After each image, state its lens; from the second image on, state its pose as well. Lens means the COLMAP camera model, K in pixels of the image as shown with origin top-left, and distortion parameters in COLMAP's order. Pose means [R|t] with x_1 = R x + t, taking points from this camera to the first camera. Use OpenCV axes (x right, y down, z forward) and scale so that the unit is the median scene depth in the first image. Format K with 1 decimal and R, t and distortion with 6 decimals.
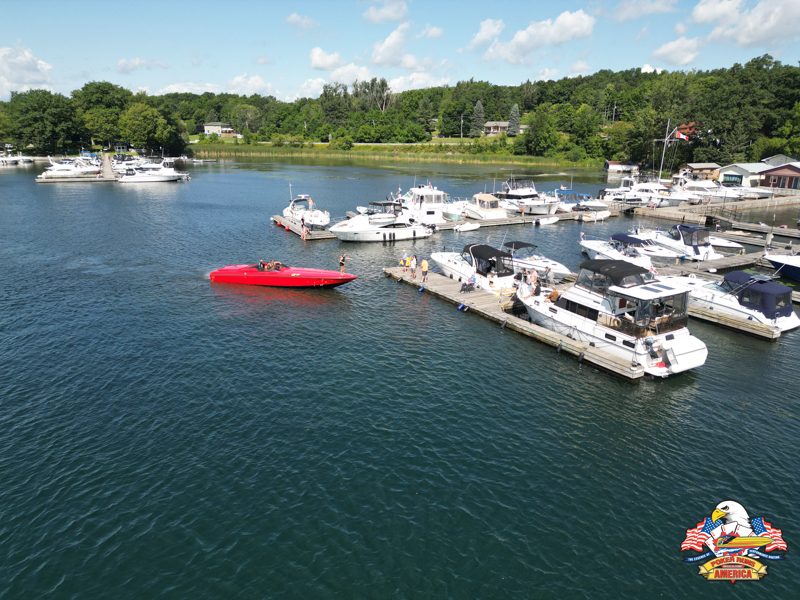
lens RADIAL K [[553.2, 0, 385.3], [0, 553.2, 312.6], [0, 0, 1]] dist [0.044789, 0.002857]
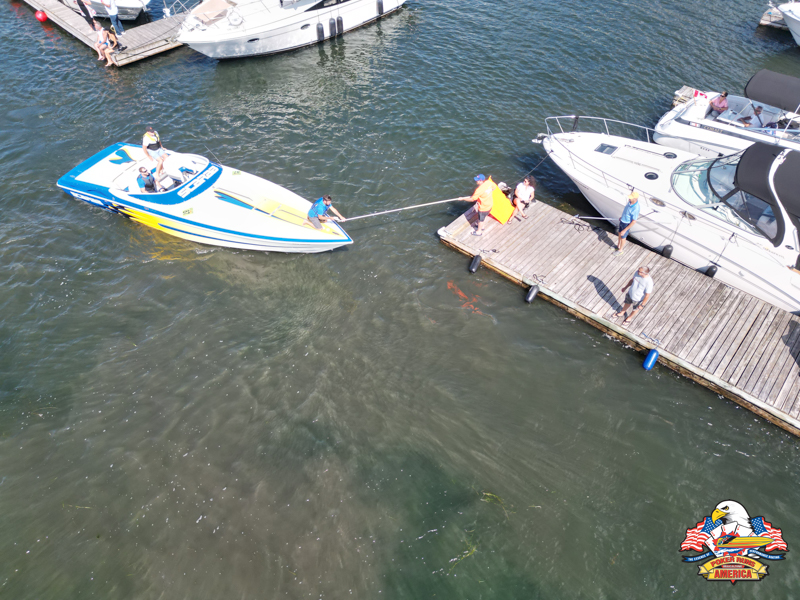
lens RADIAL K [[563.5, 0, 400.0], [0, 563.5, 300.0], [0, 0, 1]] dist [0.007493, 0.001055]
pose [[0.942255, -0.254060, 0.218194, -0.085996], [0.114961, 0.857317, 0.501788, -0.169382], [-0.314546, -0.447729, 0.837018, 0.548797]]
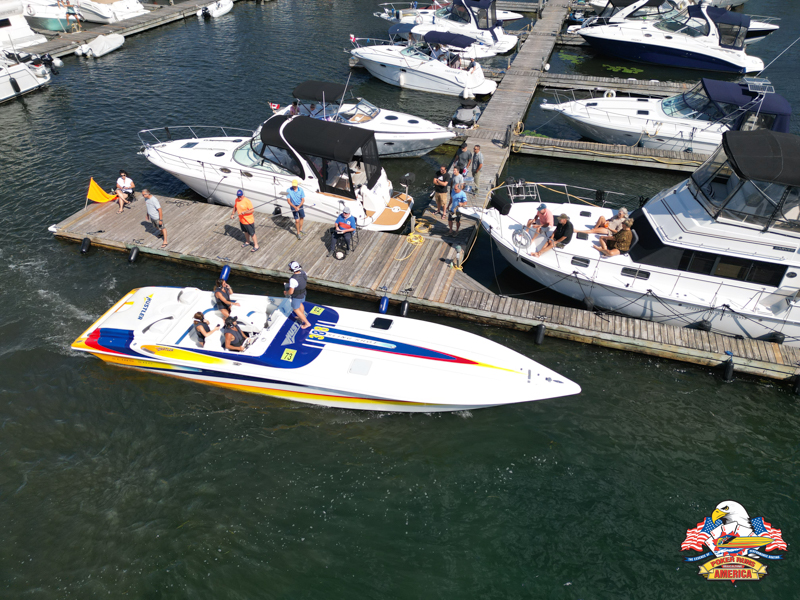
lens RADIAL K [[553.2, 0, 385.3], [0, 553.2, 312.6], [0, 0, 1]] dist [0.044789, 0.002857]
pose [[0.740252, -0.427869, 0.518609, -0.045877], [0.215769, 0.881746, 0.419485, -0.110494], [-0.636765, -0.198625, 0.745035, 0.428562]]
